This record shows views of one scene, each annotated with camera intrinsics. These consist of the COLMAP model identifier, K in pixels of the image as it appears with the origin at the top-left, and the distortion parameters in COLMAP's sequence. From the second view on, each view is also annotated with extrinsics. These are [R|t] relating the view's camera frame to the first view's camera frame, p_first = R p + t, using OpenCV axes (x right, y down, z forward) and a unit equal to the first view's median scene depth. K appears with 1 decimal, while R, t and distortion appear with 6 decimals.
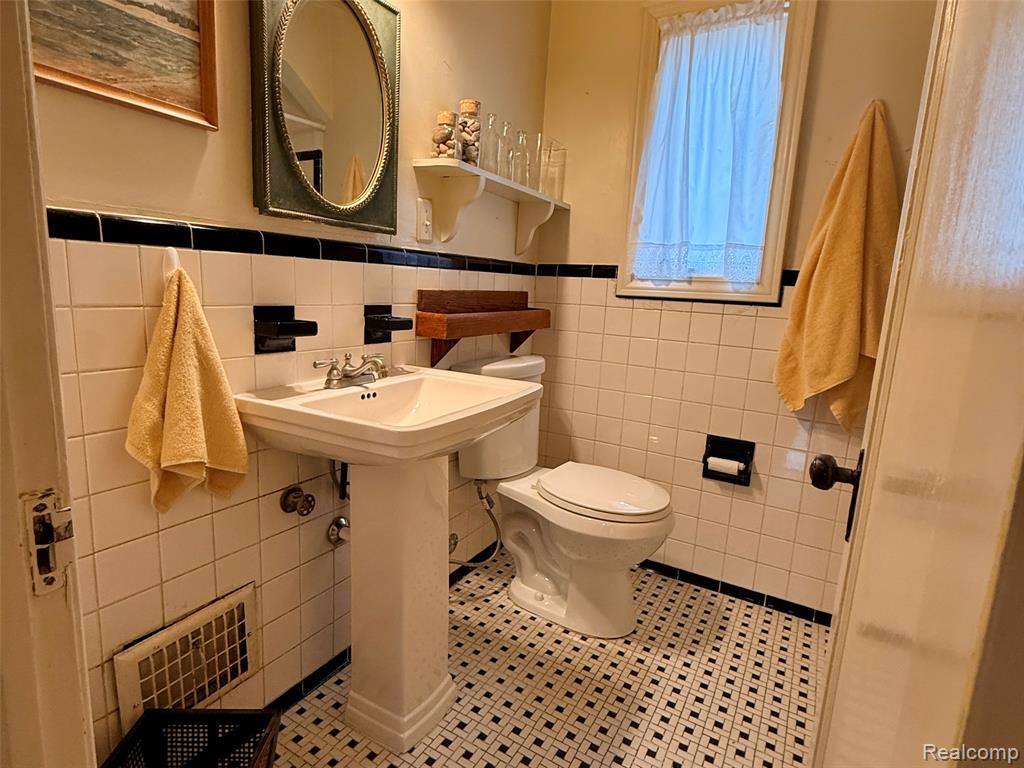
lens RADIAL K [[542.6, 0, 513.4], [0, 542.6, 378.8], [0, 0, 1]] dist [-0.001824, -0.000725]
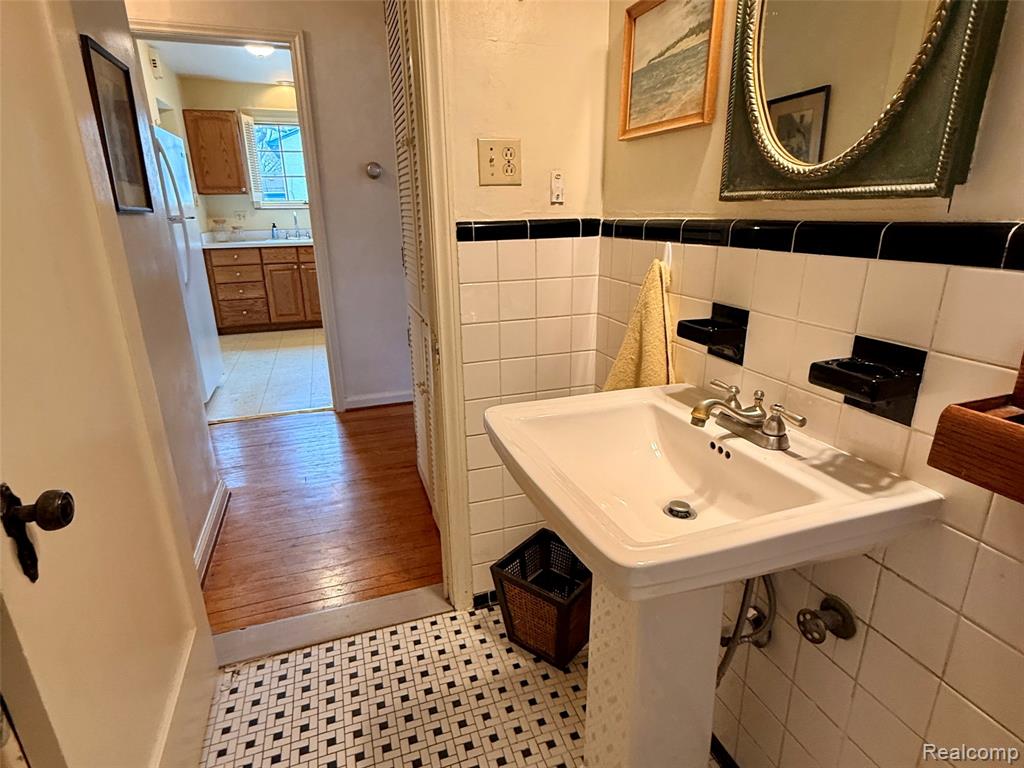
lens RADIAL K [[542.6, 0, 512.5], [0, 542.6, 381.6], [0, 0, 1]] dist [-0.001824, -0.000725]
pose [[-0.655999, 0.188099, -0.730947, 0.290389], [-0.146739, 0.918184, 0.367975, -0.193075], [0.740360, 0.348650, -0.574727, 0.847912]]
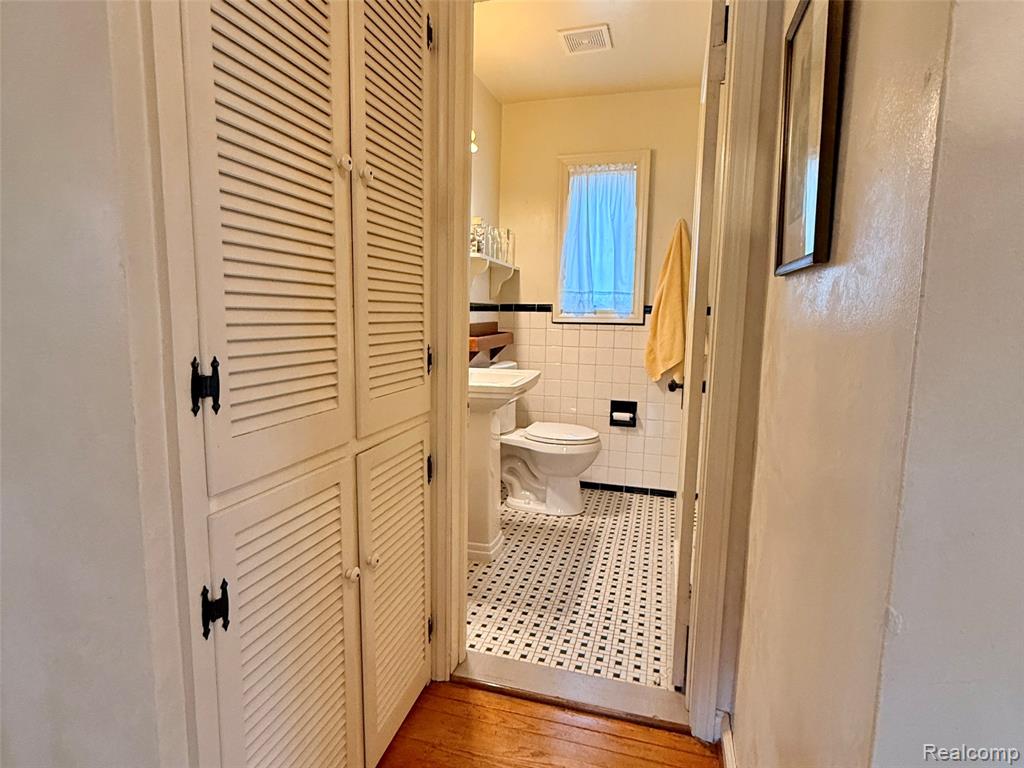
lens RADIAL K [[542.6, 0, 514.8], [0, 542.6, 380.2], [0, 0, 1]] dist [-0.001824, -0.000725]
pose [[0.967506, -0.065517, 0.244212, -0.382284], [0.074532, 0.996830, -0.027849, 0.068683], [-0.241614, 0.045146, 0.969322, -0.648051]]
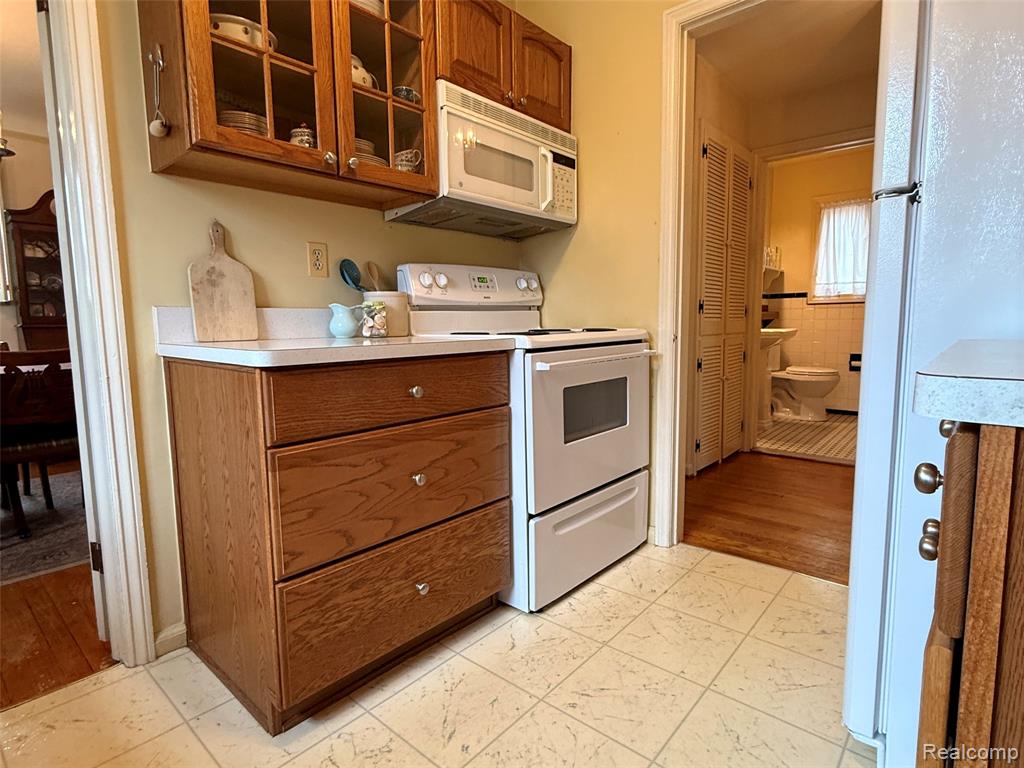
lens RADIAL K [[542.6, 0, 515.7], [0, 542.6, 380.9], [0, 0, 1]] dist [-0.001824, -0.000725]
pose [[0.980957, -0.044665, -0.189017, -0.783824], [0.032768, 0.997307, -0.065609, 0.376019], [0.191438, 0.058166, 0.979780, -1.984040]]
